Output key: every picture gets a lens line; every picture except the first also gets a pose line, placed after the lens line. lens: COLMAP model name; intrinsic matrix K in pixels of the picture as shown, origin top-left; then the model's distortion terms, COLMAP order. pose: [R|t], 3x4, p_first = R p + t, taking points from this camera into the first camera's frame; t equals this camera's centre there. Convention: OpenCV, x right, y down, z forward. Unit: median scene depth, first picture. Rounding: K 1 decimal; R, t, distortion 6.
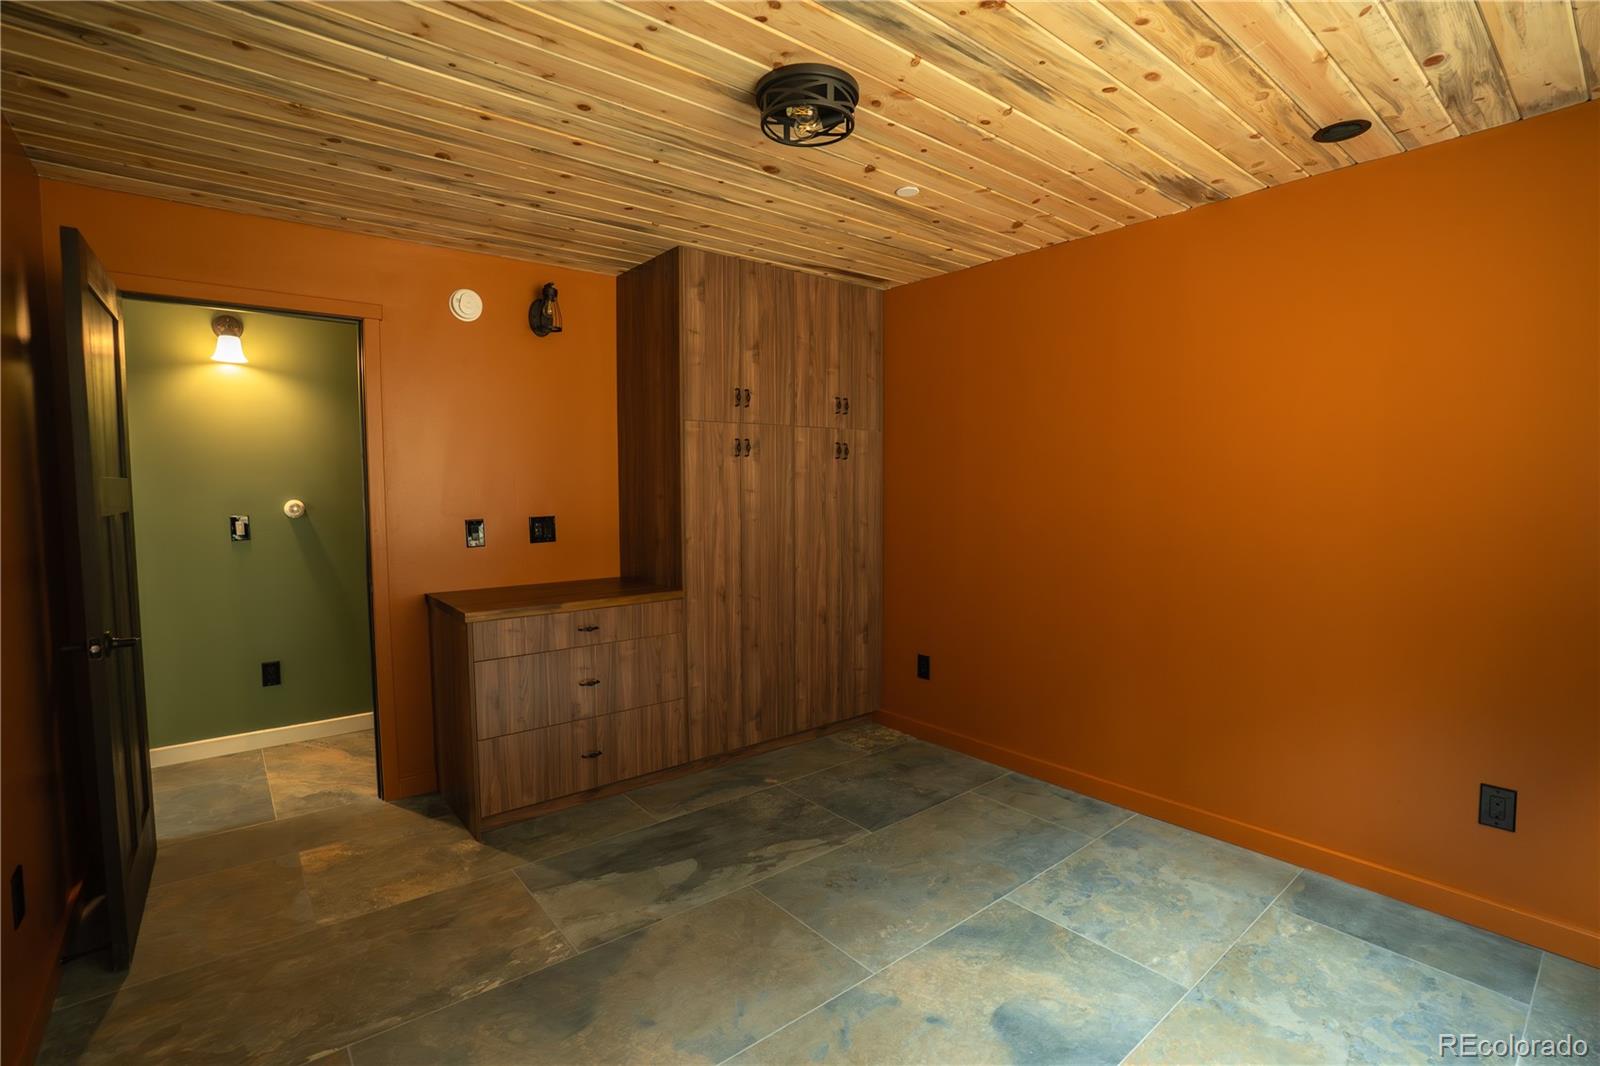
lens RADIAL K [[733.1, 0, 794.3], [0, 733.1, 535.7], [0, 0, 1]] dist [-0.078614, 0.028991]
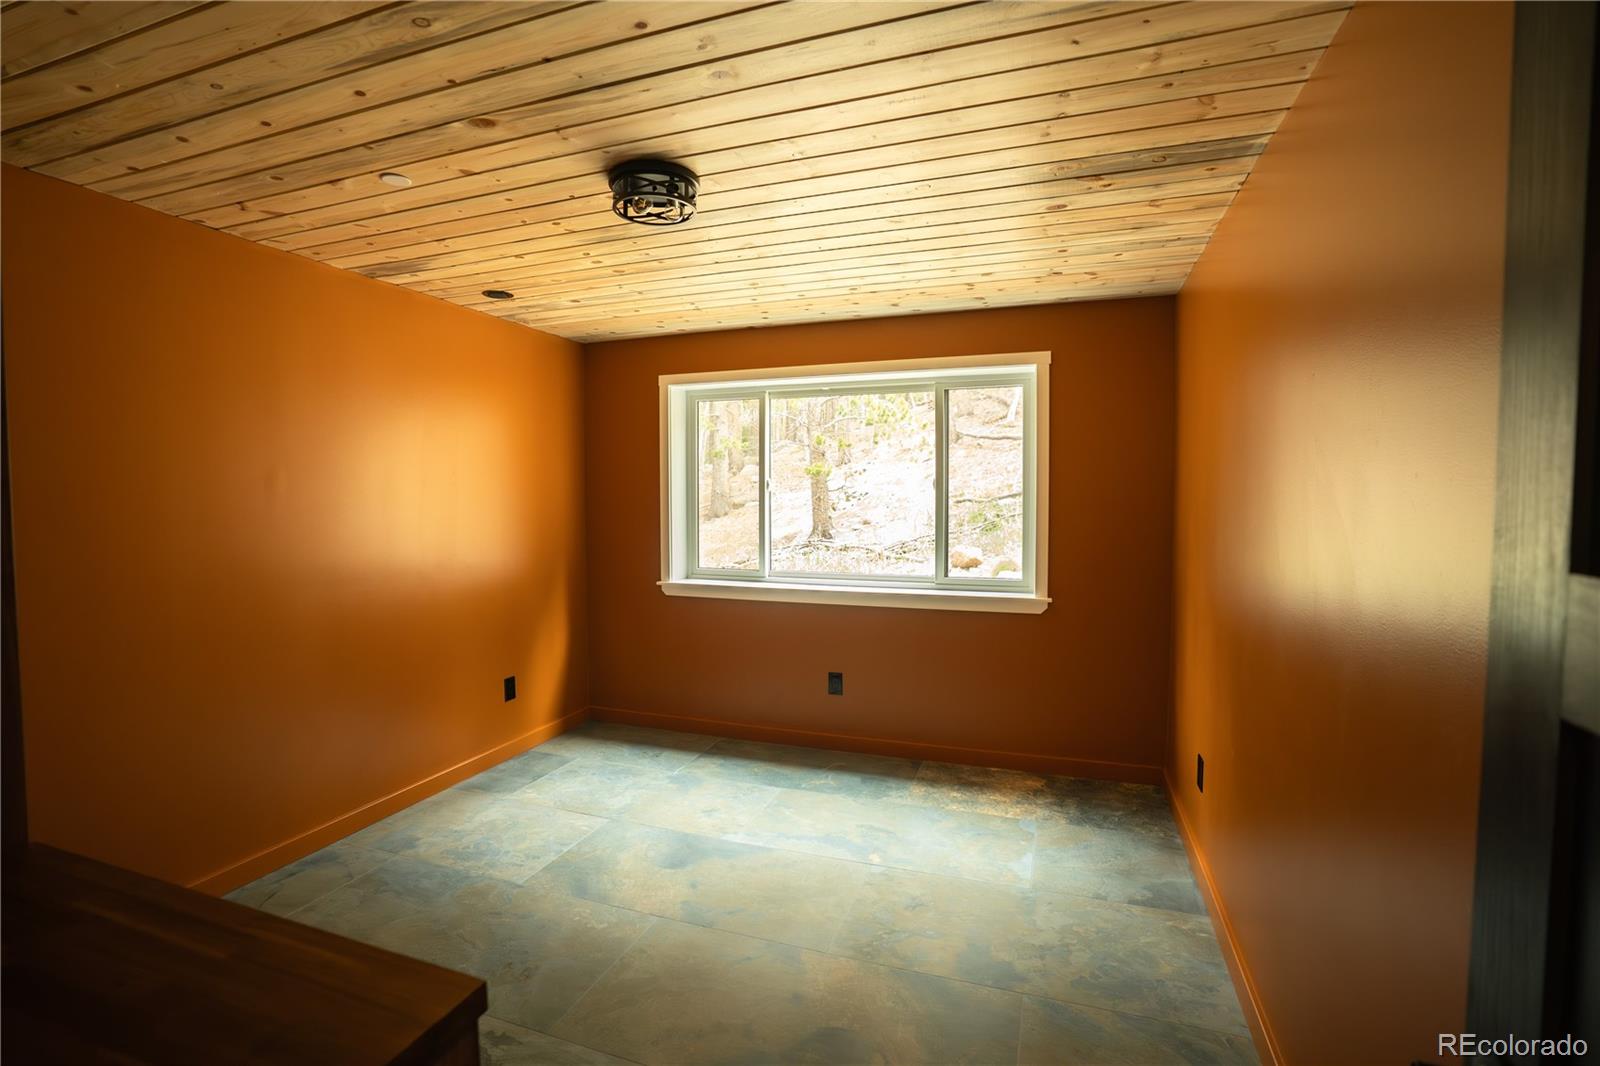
lens RADIAL K [[733.1, 0, 794.3], [0, 733.1, 535.7], [0, 0, 1]] dist [-0.078614, 0.028991]
pose [[-0.520662, -0.040869, 0.852784, -0.916411], [0.063015, 0.994290, 0.086124, -0.117155], [-0.851434, 0.098579, -0.515113, 1.214407]]
